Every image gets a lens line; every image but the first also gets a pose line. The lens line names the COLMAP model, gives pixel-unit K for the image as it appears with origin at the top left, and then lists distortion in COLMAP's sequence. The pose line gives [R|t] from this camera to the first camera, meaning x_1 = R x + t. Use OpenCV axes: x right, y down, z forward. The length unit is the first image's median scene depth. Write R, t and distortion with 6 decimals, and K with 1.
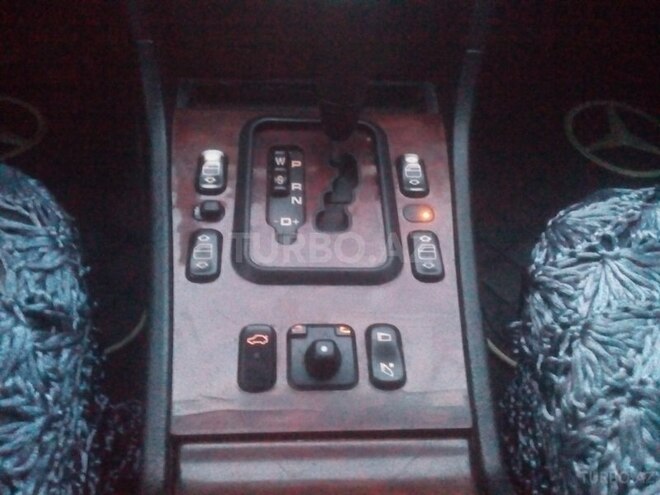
lens RADIAL K [[578.8, 0, 330.0], [0, 578.8, 247.5], [0, 0, 1]] dist [-0.039646, -0.006416]
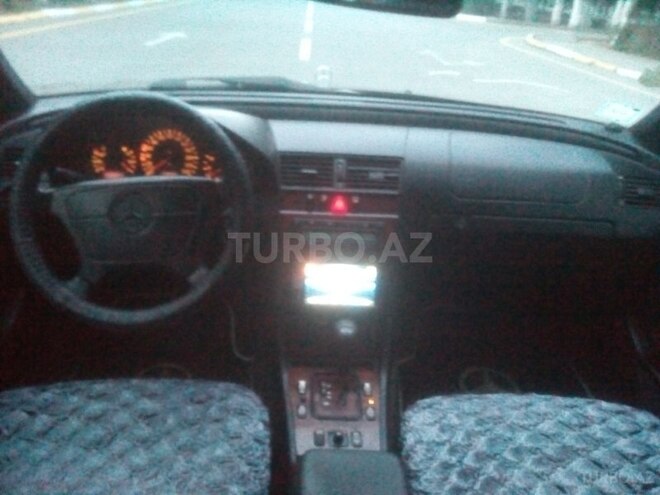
lens RADIAL K [[578.8, 0, 330.0], [0, 578.8, 247.5], [0, 0, 1]] dist [-0.039646, -0.006416]
pose [[0.999956, 0.006517, -0.006753, -0.040023], [-0.008843, 0.895253, -0.445471, 0.599689], [0.003142, 0.445511, 0.895271, -2.203270]]
